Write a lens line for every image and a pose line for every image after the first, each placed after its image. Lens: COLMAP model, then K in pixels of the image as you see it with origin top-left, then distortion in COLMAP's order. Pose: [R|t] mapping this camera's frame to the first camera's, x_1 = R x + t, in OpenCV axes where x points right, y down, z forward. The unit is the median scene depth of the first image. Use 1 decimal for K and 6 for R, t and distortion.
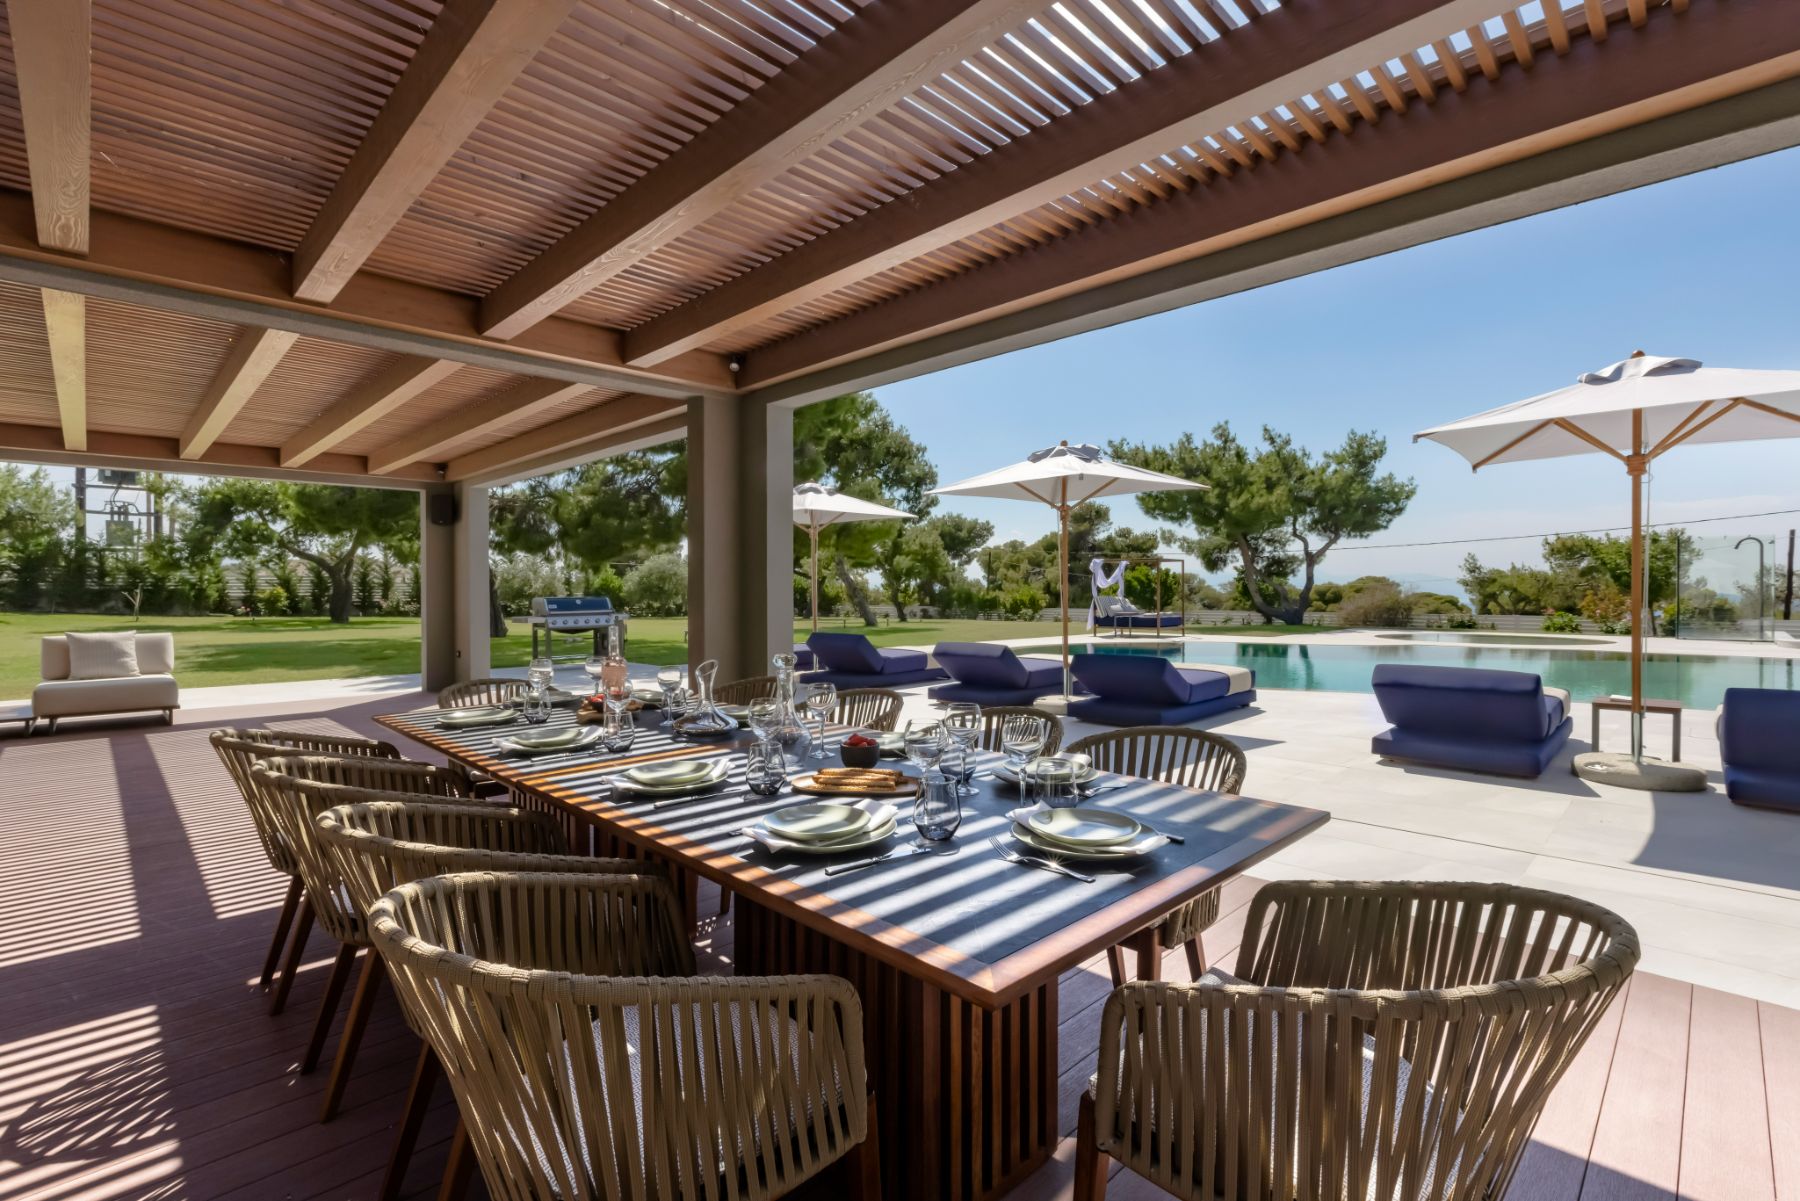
lens RADIAL K [[817.4, 0, 902.8], [0, 817.4, 600.3], [0, 0, 1]] dist [0.001382, 0.000211]
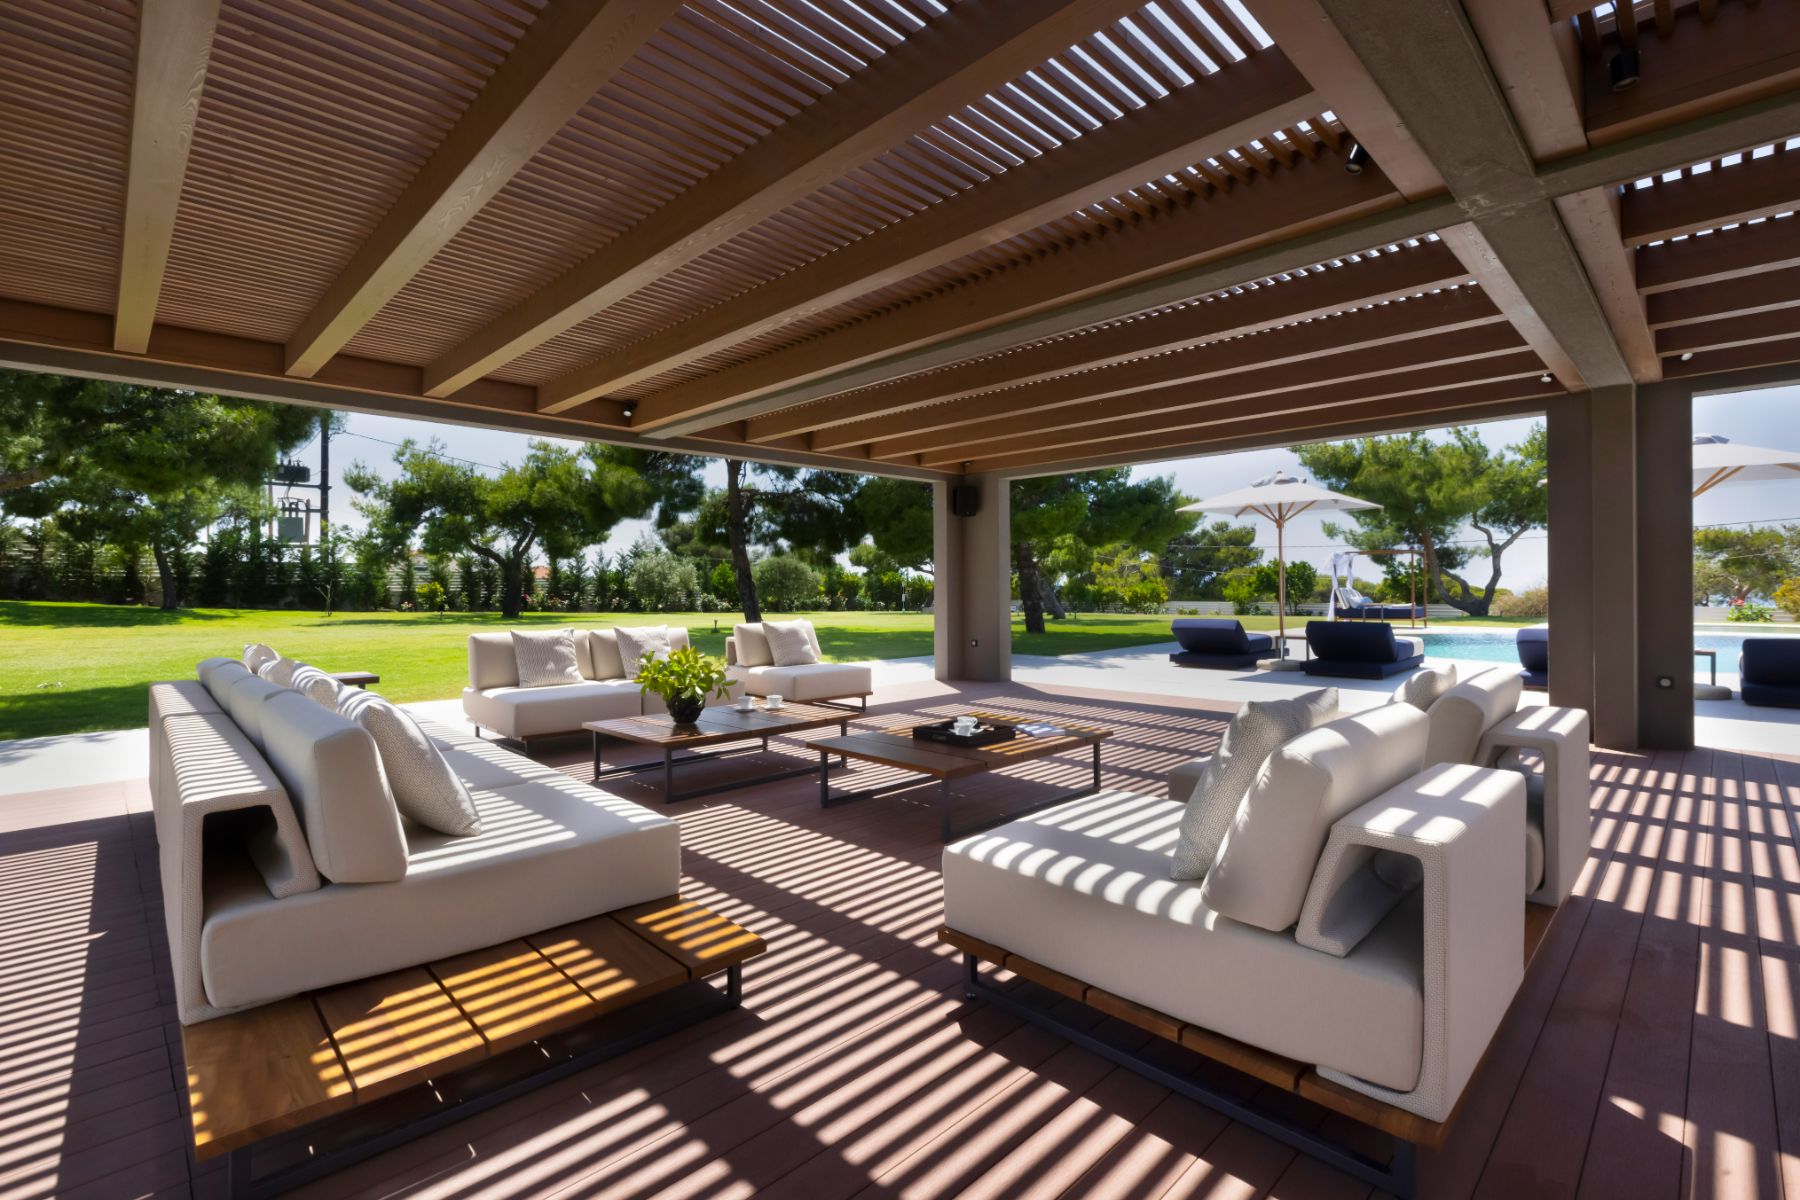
lens RADIAL K [[810.5, 0, 904.2], [0, 810.5, 550.9], [0, 0, 1]] dist [-0.000418, -0.000058]
pose [[0.999993, -0.002921, 0.002413, -0.209699], [0.003050, 0.998462, -0.055350, 0.002473], [-0.002248, 0.055357, 0.998464, -0.002542]]
